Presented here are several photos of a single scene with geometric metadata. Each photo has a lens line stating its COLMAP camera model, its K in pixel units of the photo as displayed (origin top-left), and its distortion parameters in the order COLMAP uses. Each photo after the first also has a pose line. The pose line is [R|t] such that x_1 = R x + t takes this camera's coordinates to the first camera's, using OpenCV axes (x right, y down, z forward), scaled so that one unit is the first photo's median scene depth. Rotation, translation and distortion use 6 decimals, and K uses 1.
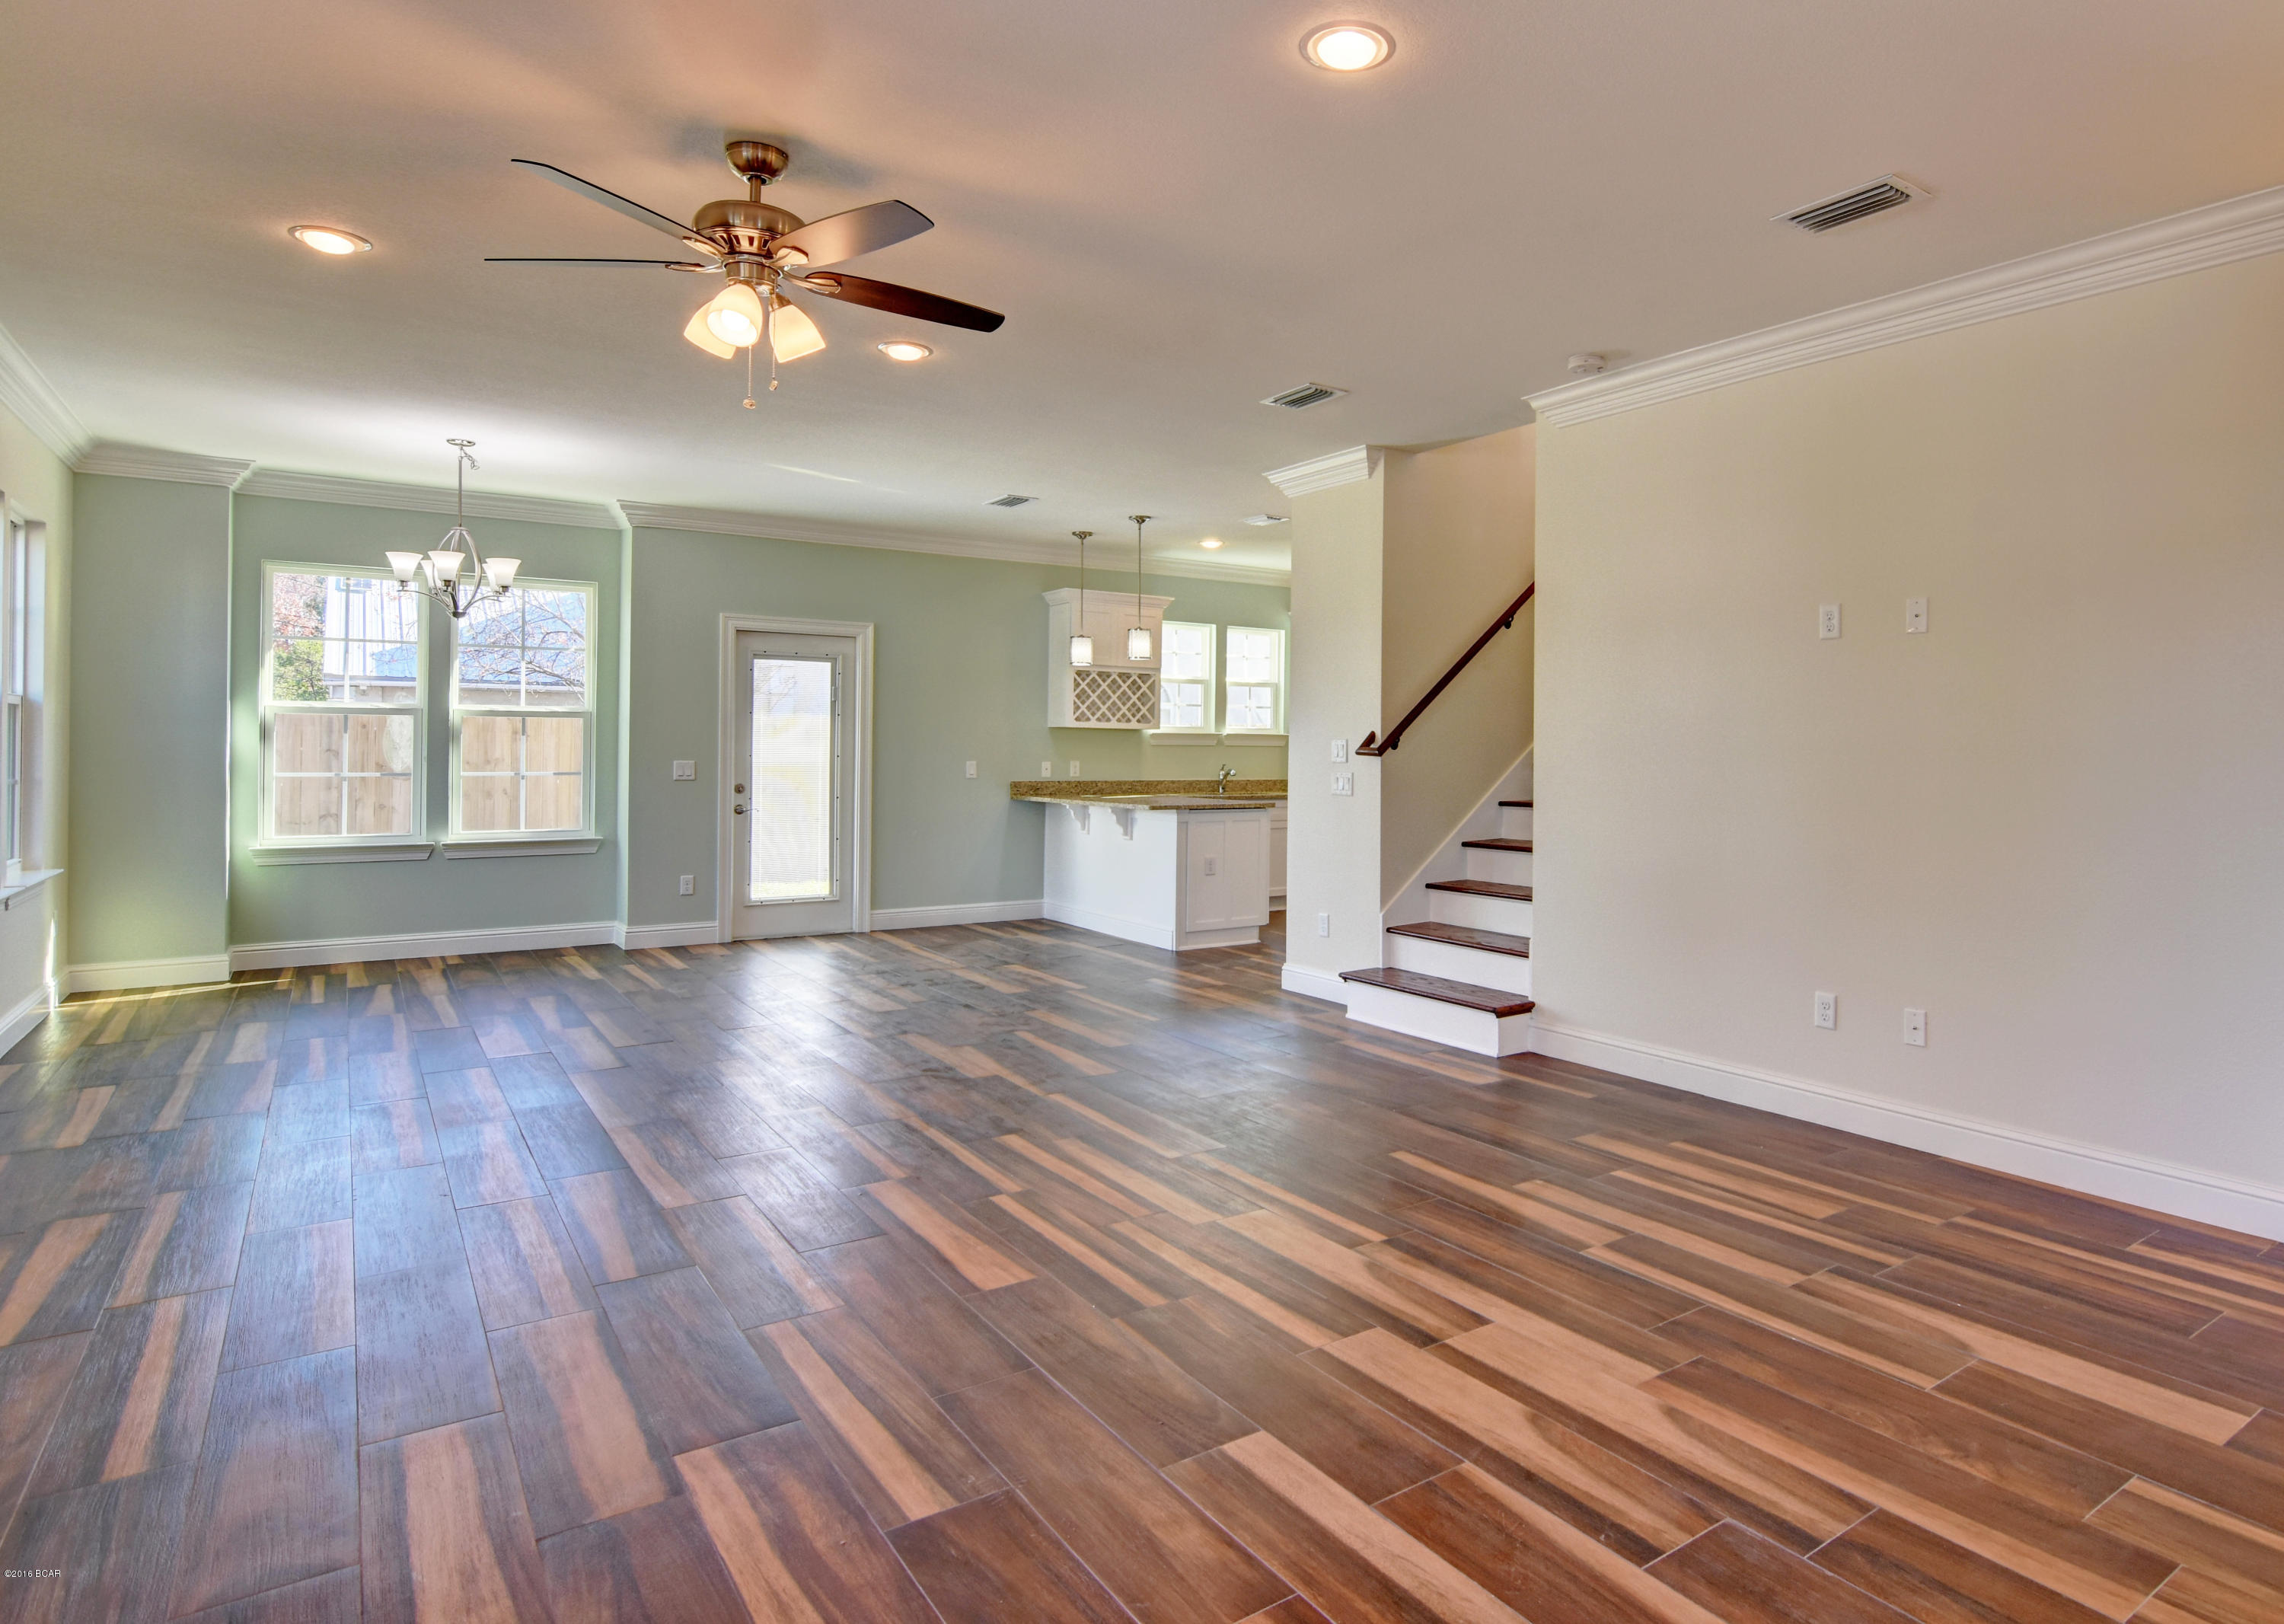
lens RADIAL K [[1291.1, 0, 1305.7], [0, 1291.1, 751.8], [0, 0, 1]] dist [-0.022699, 0.001359]
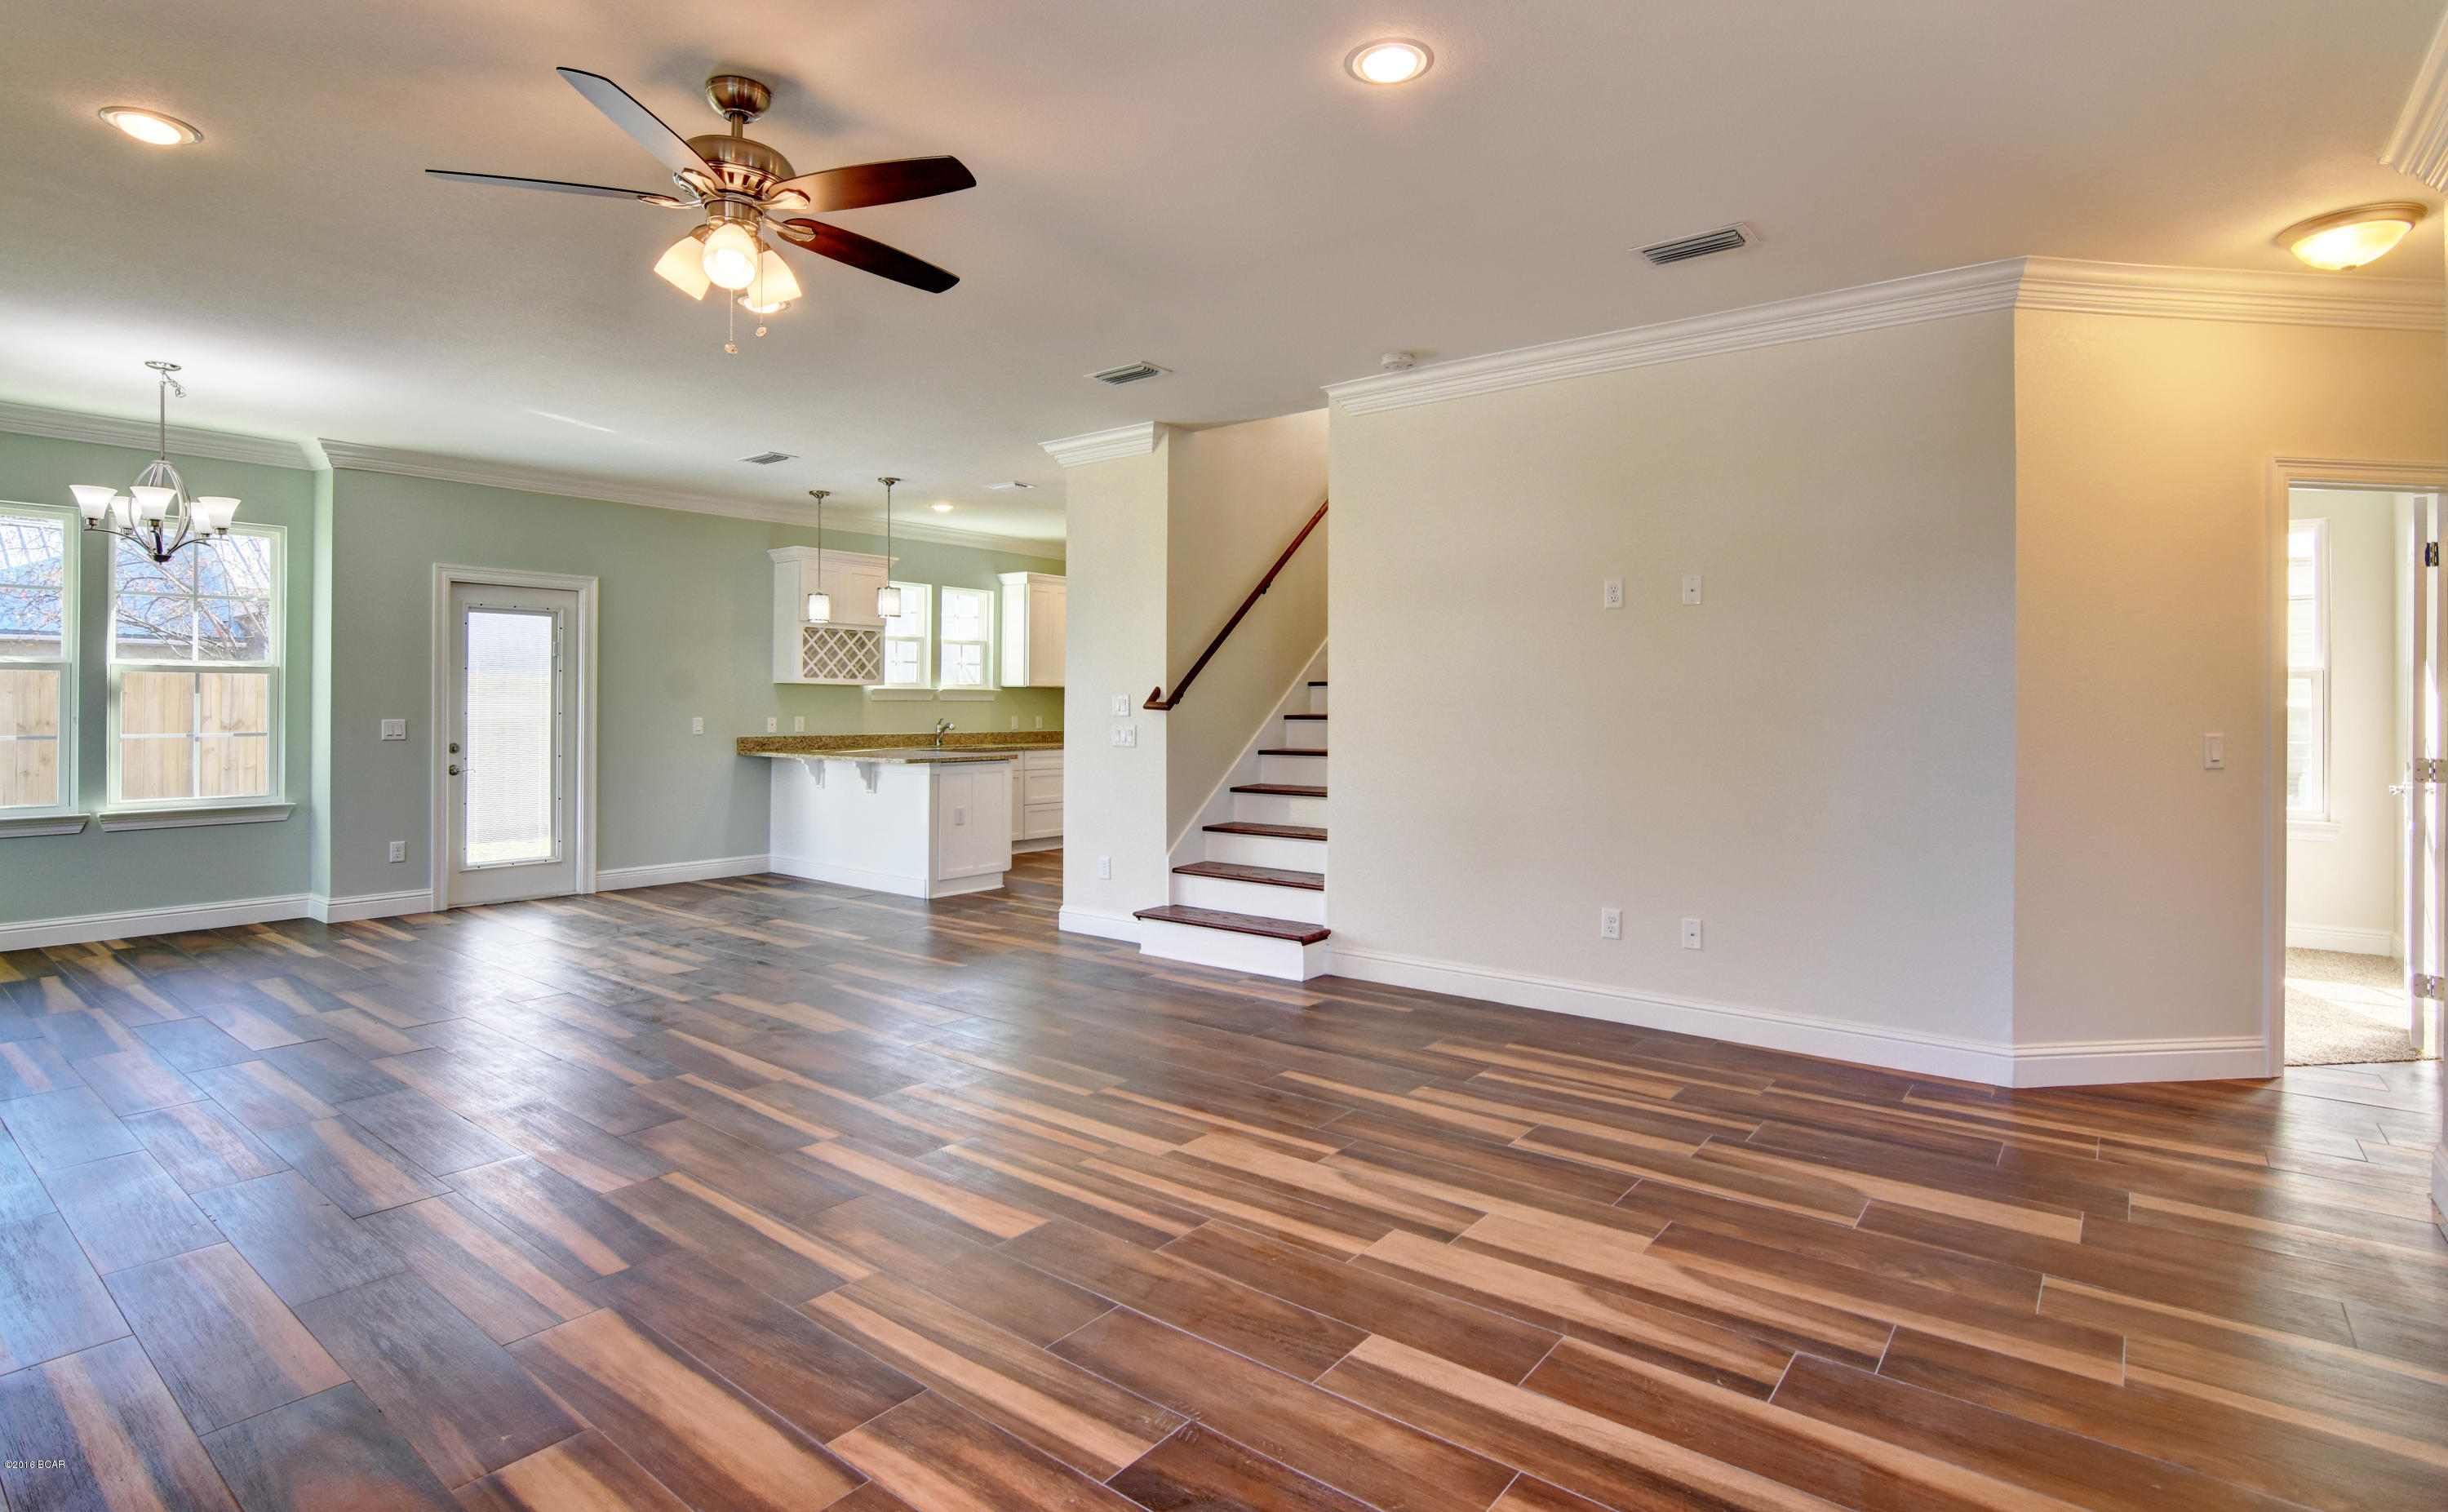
lens RADIAL K [[1188.9, 0, 1219.9], [0, 1188.9, 712.7], [0, 0, 1]] dist [-0.026985, 0.006264]
pose [[0.969243, -0.006929, 0.246007, -0.143533], [0.005261, 0.999959, 0.007436, -0.001576], [-0.246048, -0.005913, 0.969240, 0.024311]]
